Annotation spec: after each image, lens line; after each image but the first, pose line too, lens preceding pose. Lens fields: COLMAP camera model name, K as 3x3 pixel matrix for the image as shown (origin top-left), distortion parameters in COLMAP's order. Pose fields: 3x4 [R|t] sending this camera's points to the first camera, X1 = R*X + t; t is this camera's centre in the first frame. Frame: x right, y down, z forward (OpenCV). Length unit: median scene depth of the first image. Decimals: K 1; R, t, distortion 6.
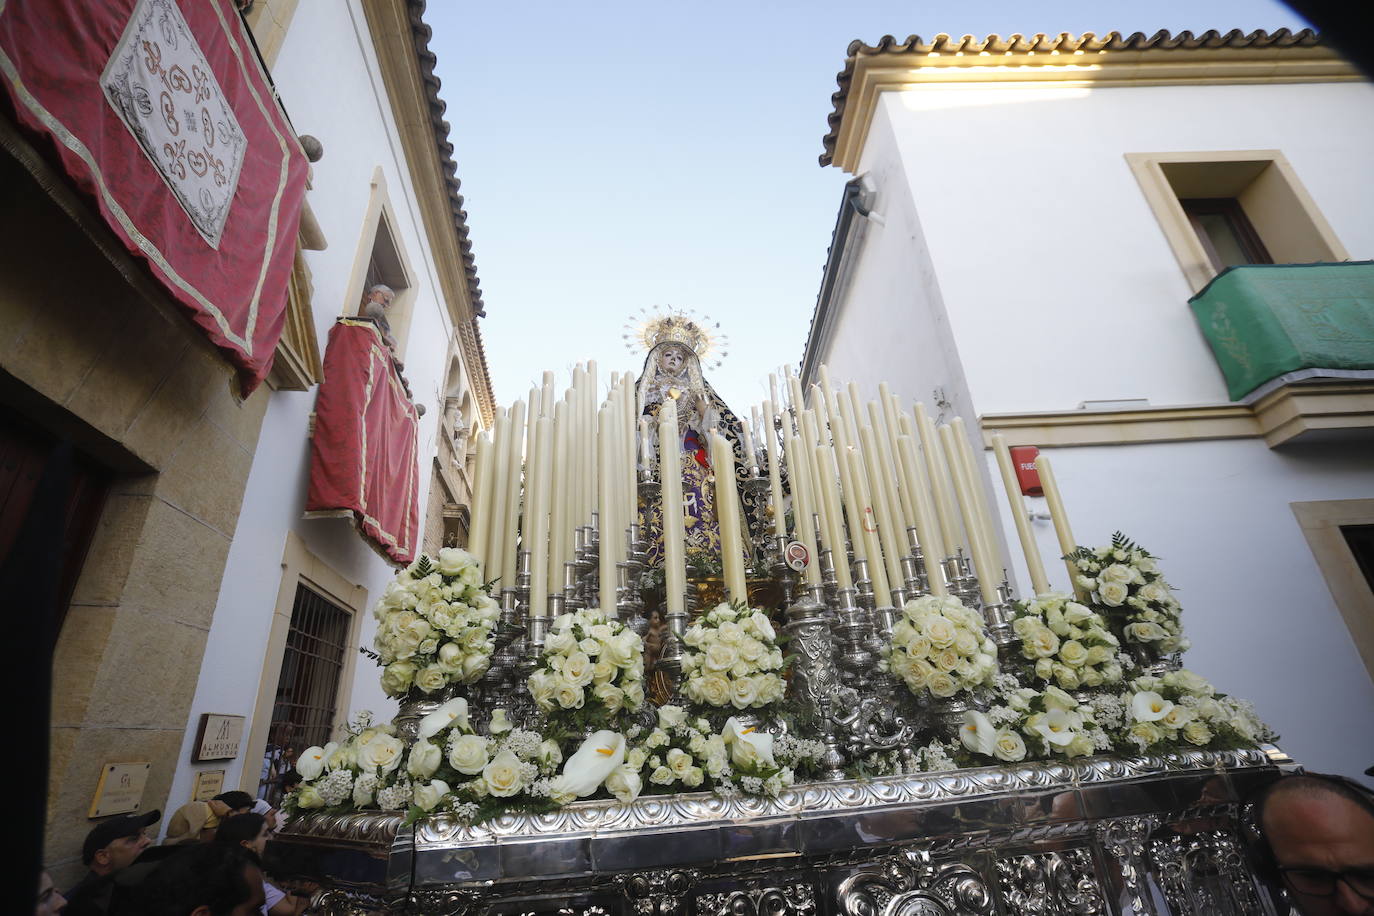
lens RADIAL K [[629.4, 0, 678.9], [0, 629.4, 461.6], [0, 0, 1]] dist [-0.091959, 0.041213]
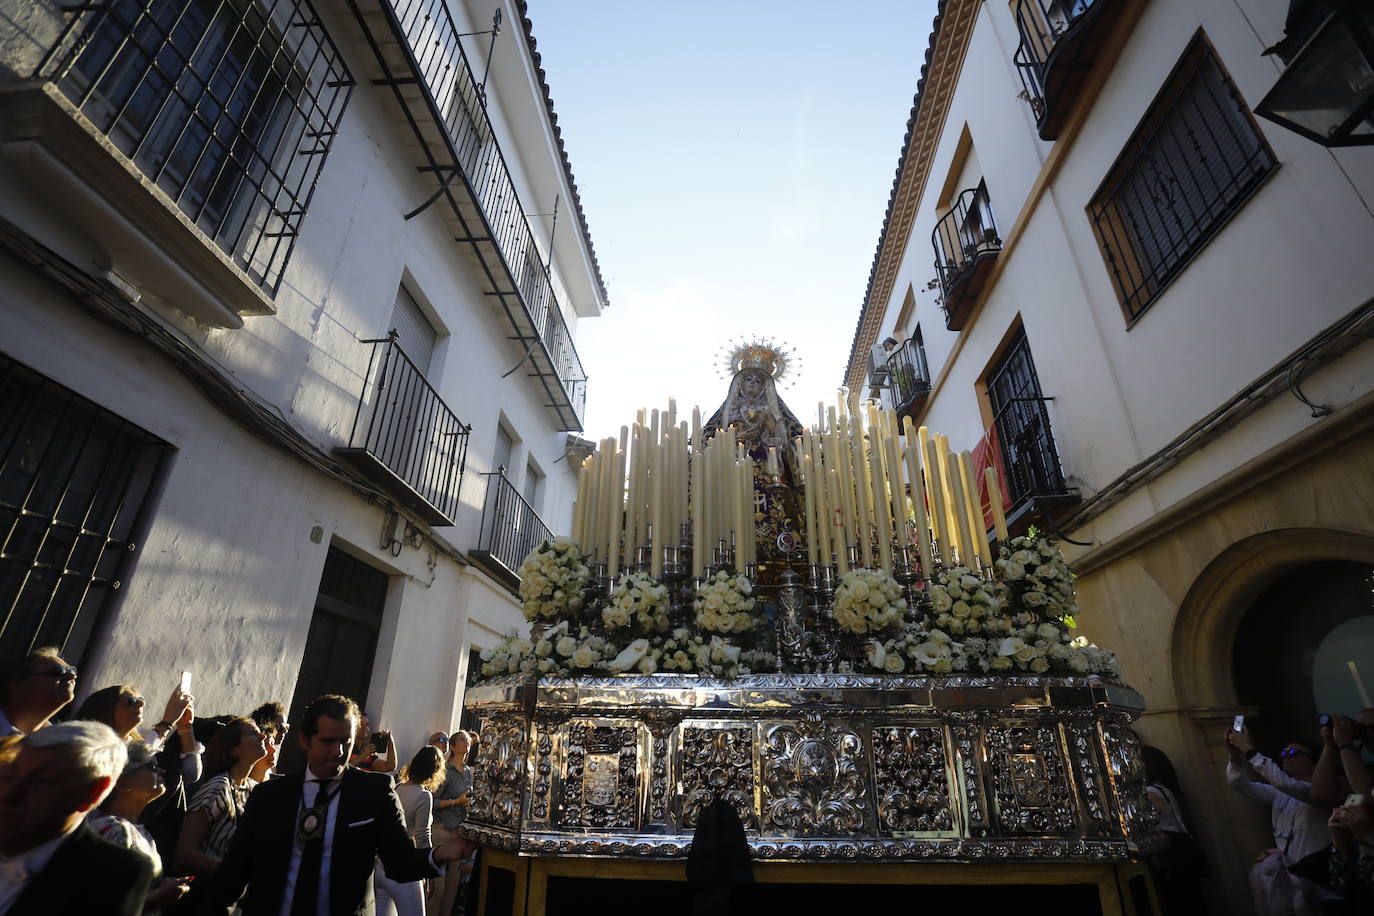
lens RADIAL K [[629.4, 0, 678.9], [0, 629.4, 461.6], [0, 0, 1]] dist [-0.091959, 0.041213]
pose [[0.974284, -0.023565, -0.224087, 0.374988], [0.026025, 0.999629, 0.008031, -0.077533], [0.223815, -0.013657, 0.974536, -0.664557]]
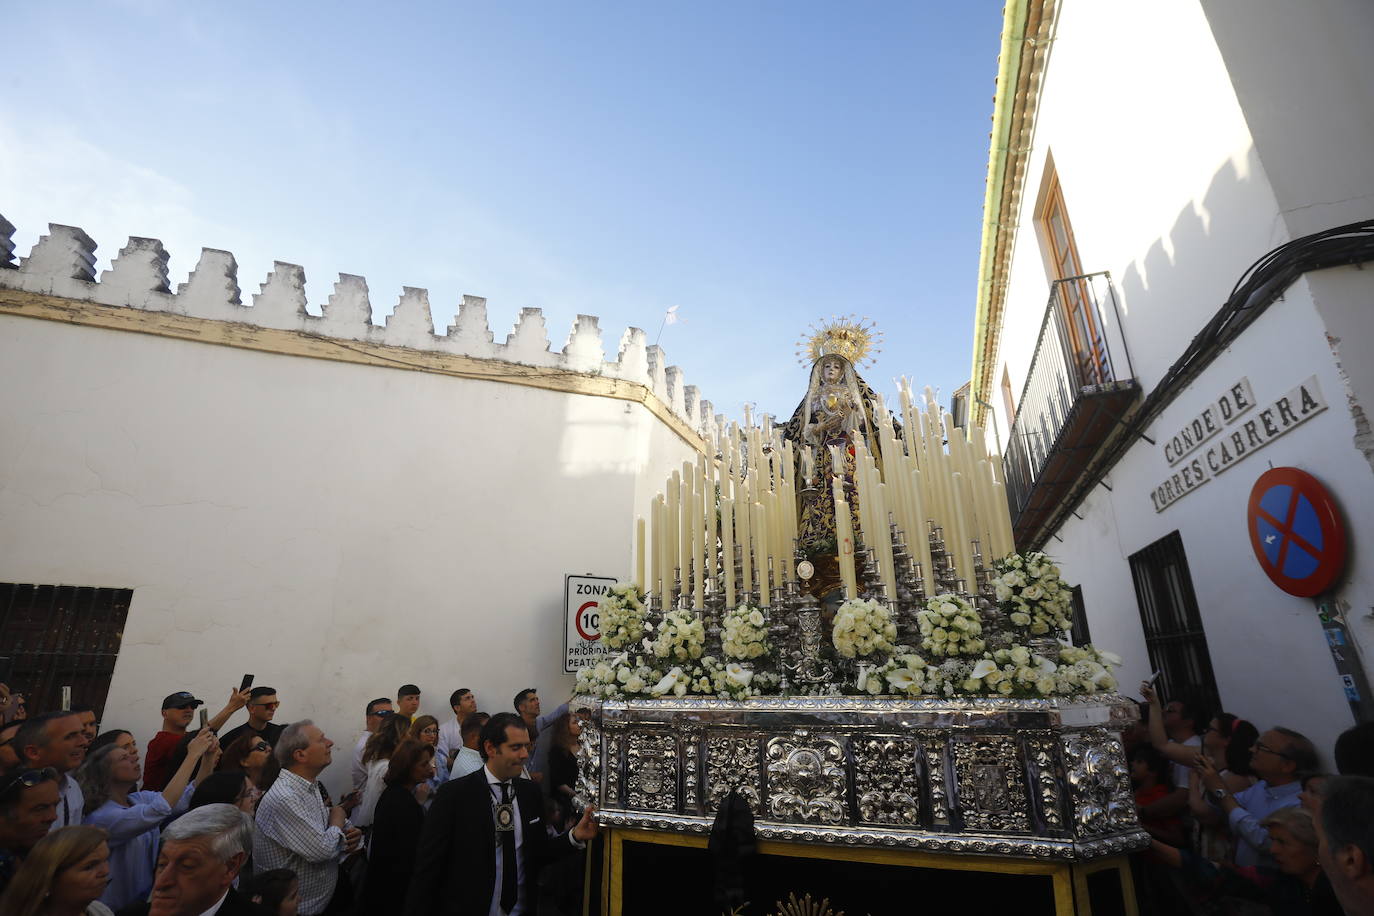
lens RADIAL K [[629.4, 0, 678.9], [0, 629.4, 461.6], [0, 0, 1]] dist [-0.091959, 0.041213]
pose [[0.852868, -0.113978, -0.509534, 1.079765], [0.187227, 0.977744, 0.094672, -0.492861], [0.487403, -0.176142, 0.855226, -0.781356]]
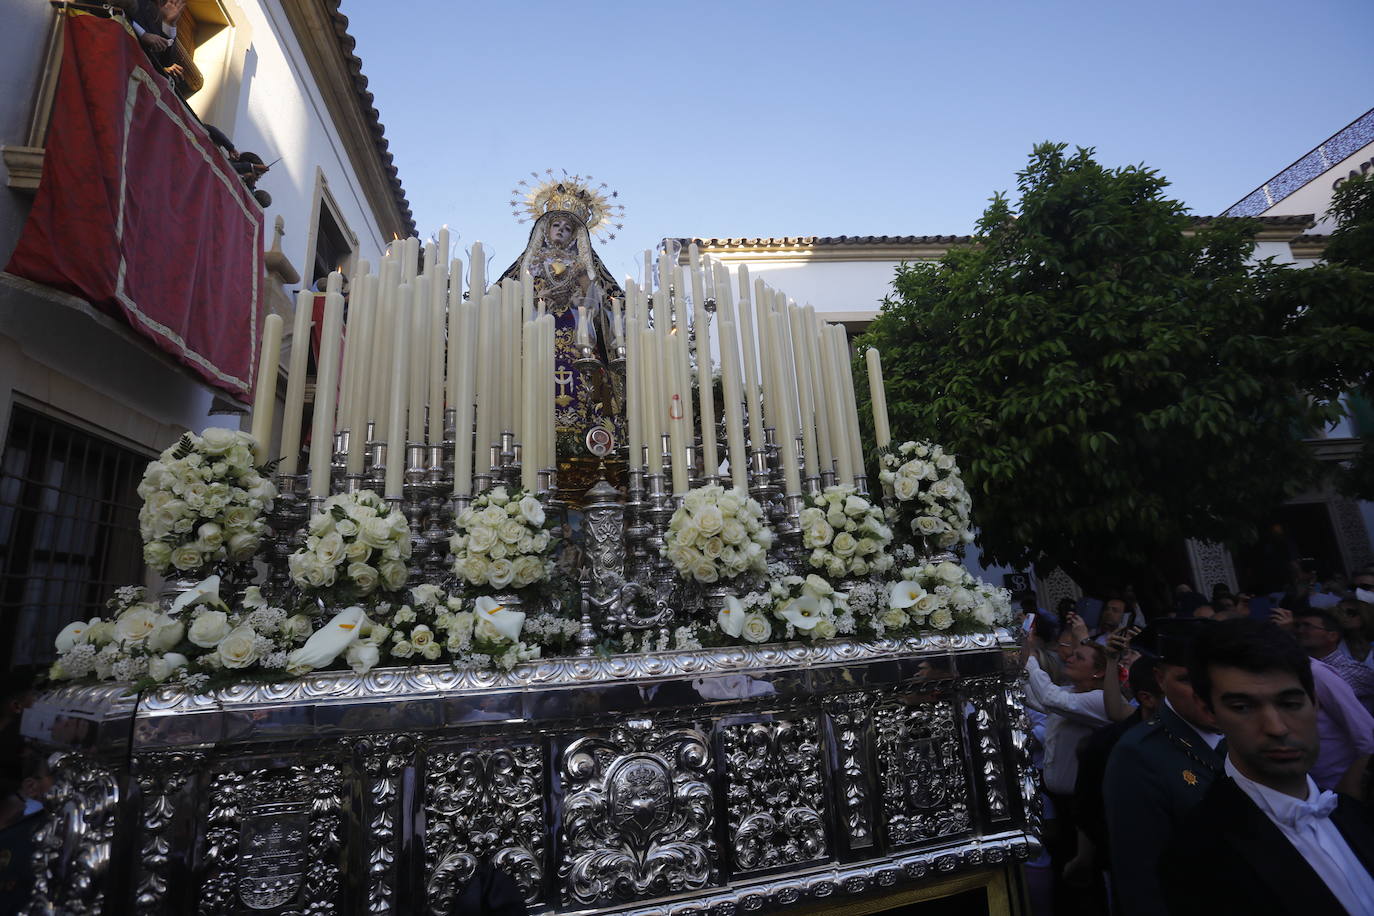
lens RADIAL K [[629.4, 0, 678.9], [0, 629.4, 461.6], [0, 0, 1]] dist [-0.091959, 0.041213]
pose [[0.996788, 0.021154, 0.077244, 0.321259], [-0.035786, 0.980490, 0.193284, -0.021659], [-0.071648, -0.195427, 0.978098, 0.002958]]
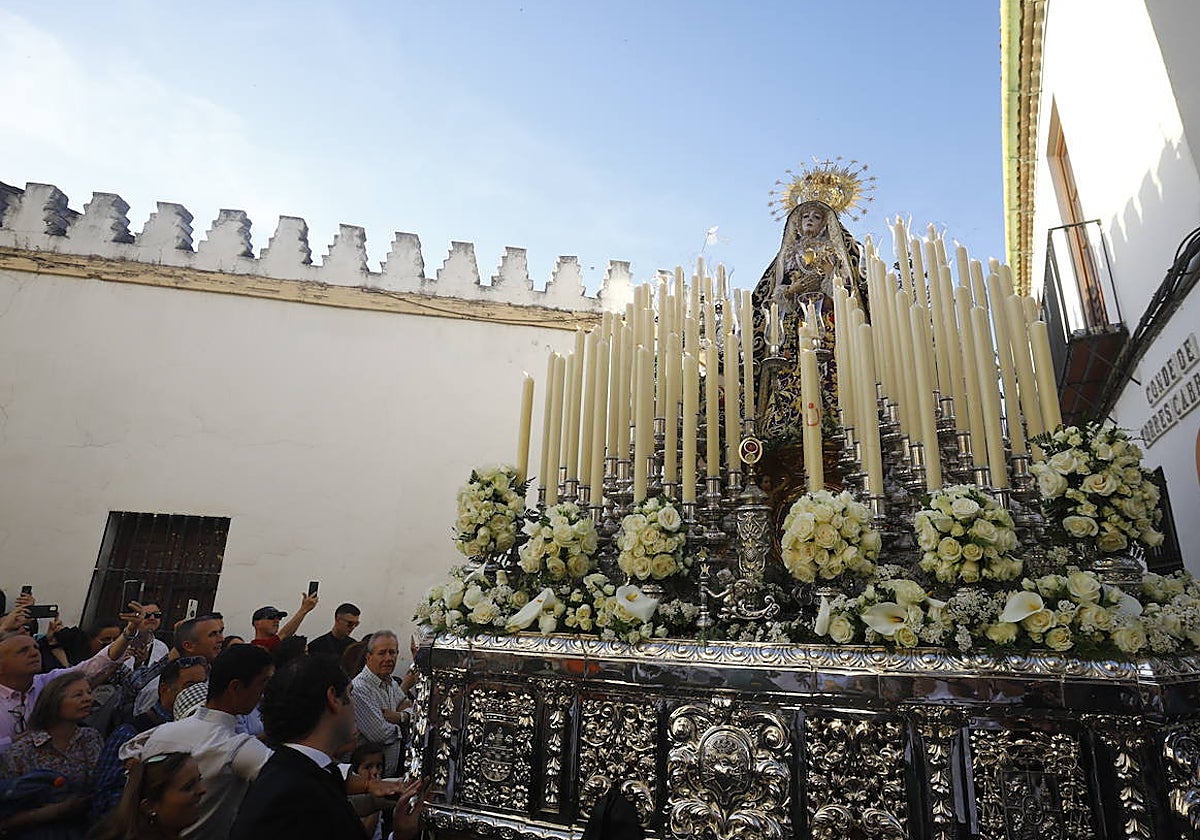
lens RADIAL K [[645.4, 0, 674.5], [0, 645.4, 375.5], [0, 0, 1]] dist [-0.081685, 0.030095]
pose [[0.860062, -0.090270, -0.502139, 0.922351], [0.161105, 0.981917, 0.099419, -0.171468], [0.484085, -0.166404, 0.859053, -0.097920]]
